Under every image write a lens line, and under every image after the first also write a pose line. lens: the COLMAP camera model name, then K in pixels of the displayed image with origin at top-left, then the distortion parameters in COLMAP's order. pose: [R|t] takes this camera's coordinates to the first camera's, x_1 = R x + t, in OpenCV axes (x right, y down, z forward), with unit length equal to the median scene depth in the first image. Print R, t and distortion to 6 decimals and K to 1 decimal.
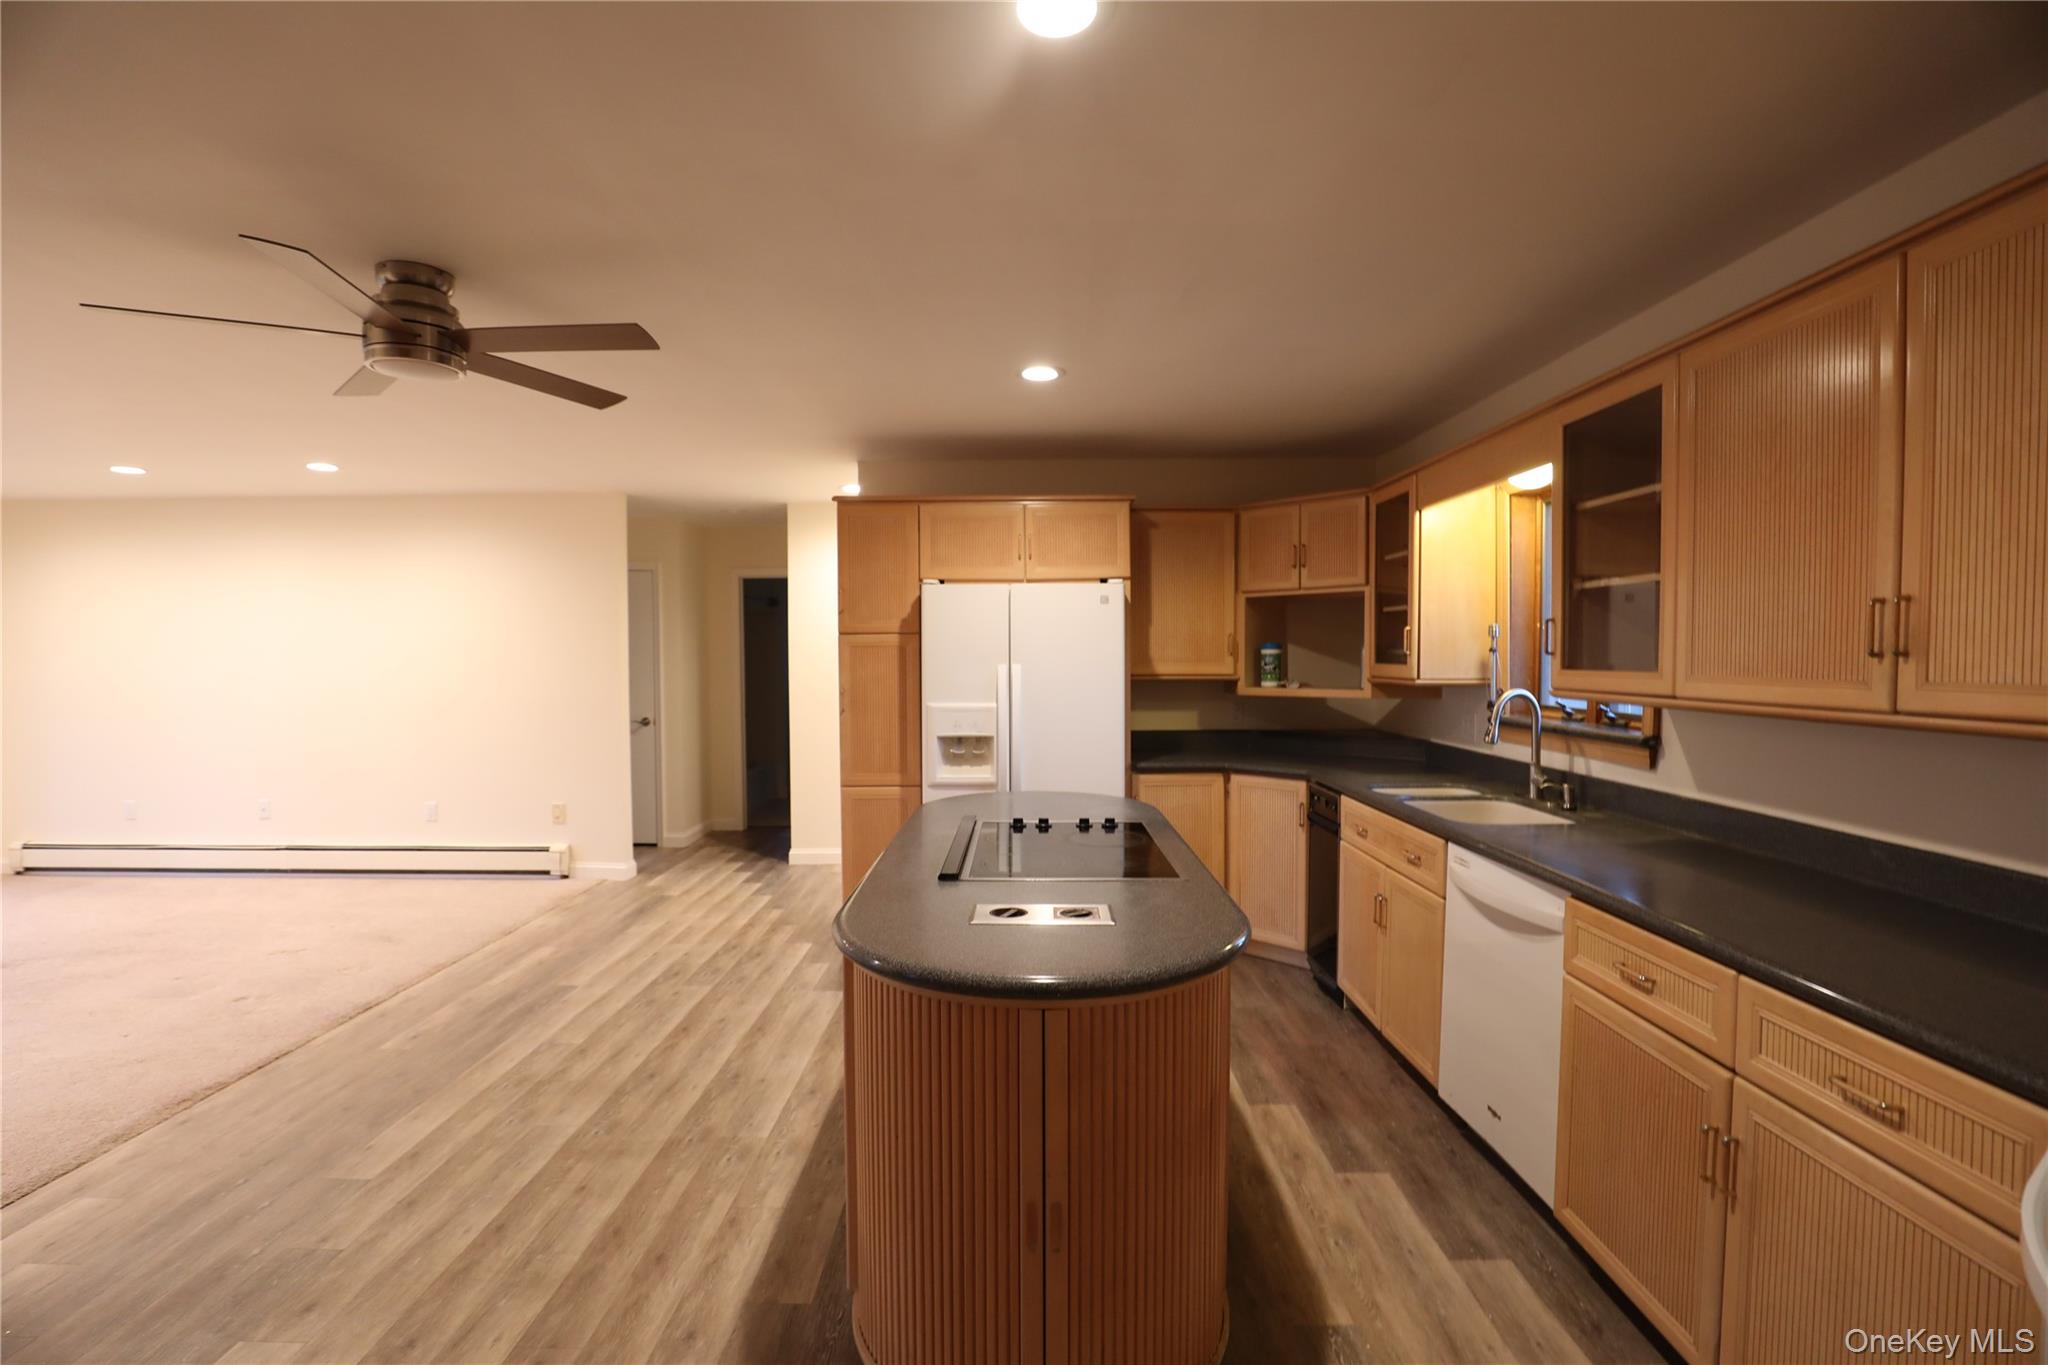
lens RADIAL K [[934.9, 0, 1017.5], [0, 934.9, 685.1], [0, 0, 1]] dist [-0.033798, 0.006351]
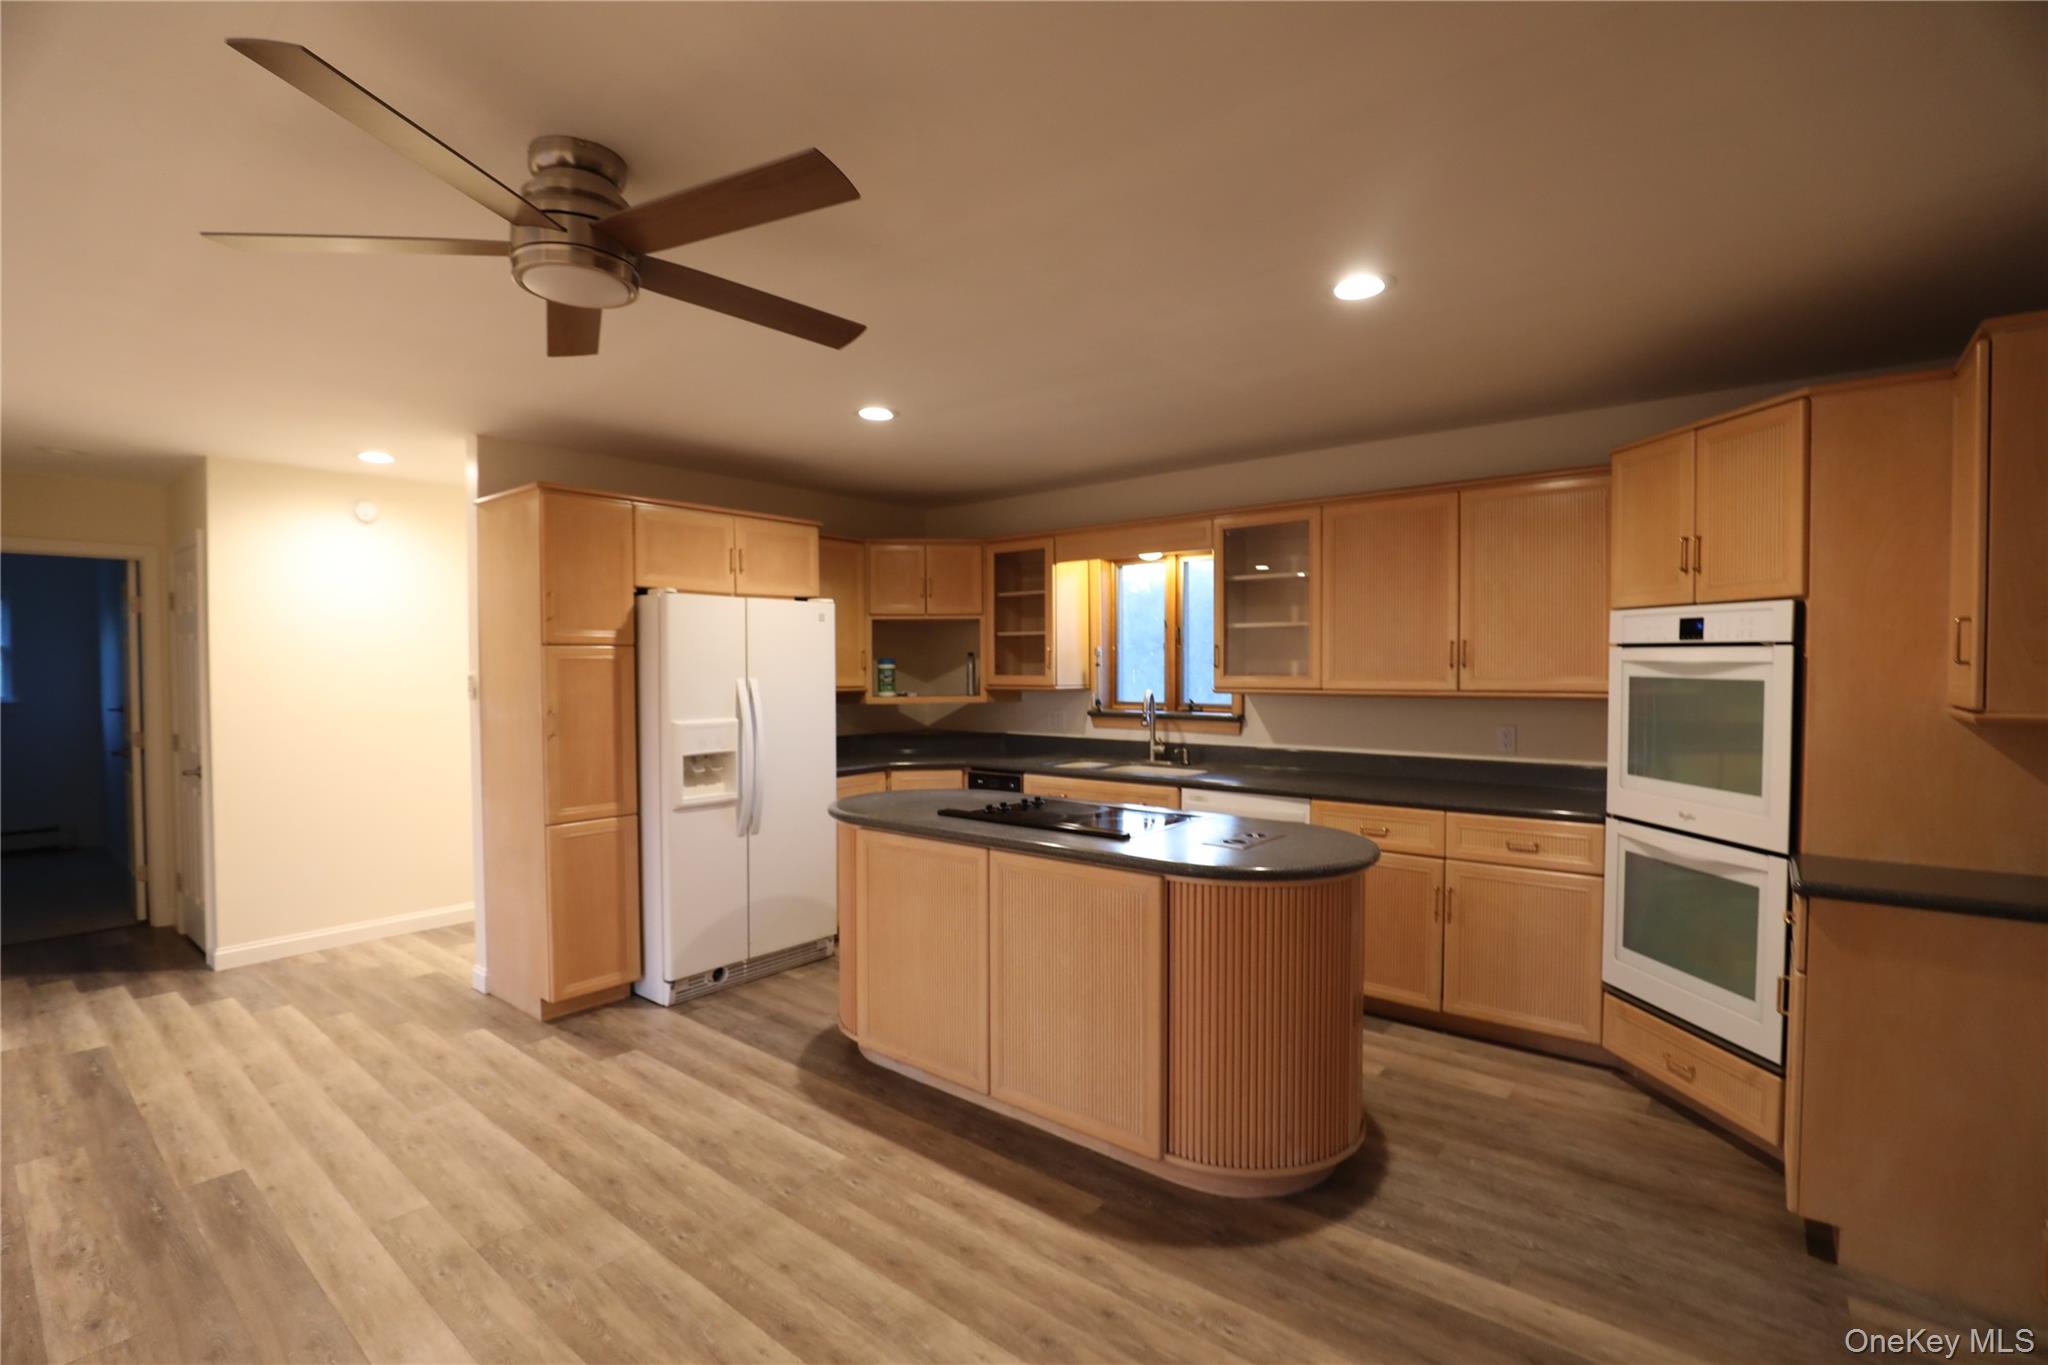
lens RADIAL K [[934.9, 0, 1017.5], [0, 934.9, 685.1], [0, 0, 1]] dist [-0.033798, 0.006351]
pose [[0.632851, -0.013748, 0.774152, -0.679857], [0.028525, 0.999578, -0.005568, -0.001363], [-0.773748, 0.025606, 0.632976, 0.167926]]
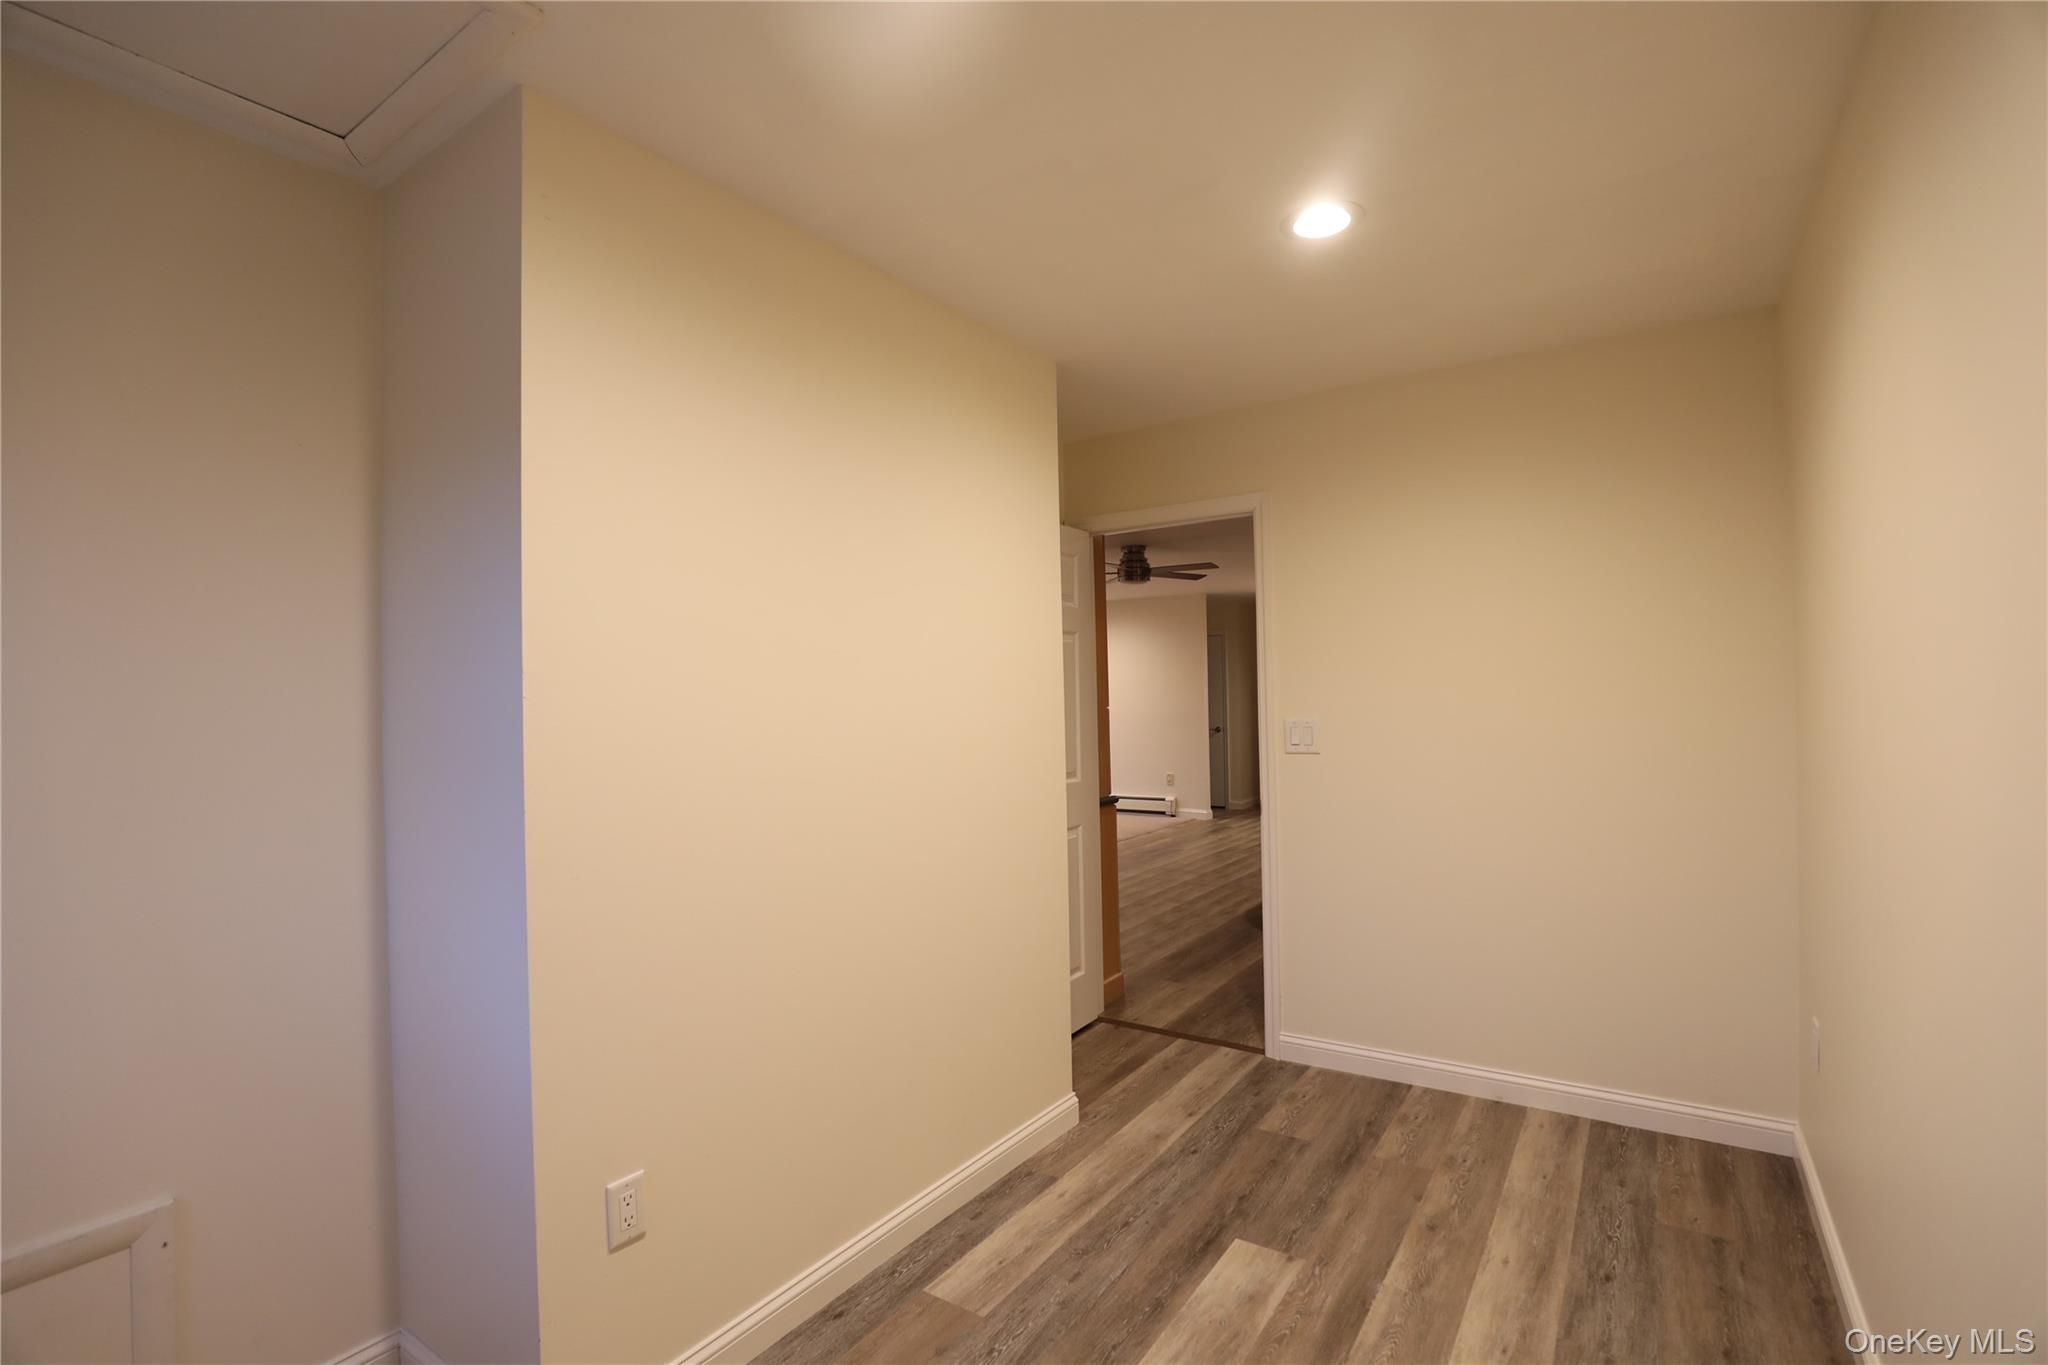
lens RADIAL K [[934.9, 0, 1017.5], [0, 934.9, 685.1], [0, 0, 1]] dist [-0.033798, 0.006351]
pose [[0.827945, -0.017048, -0.560550, 0.409070], [-0.004014, 0.999332, -0.036323, 0.042421], [0.560794, 0.032324, 0.827324, -0.994293]]
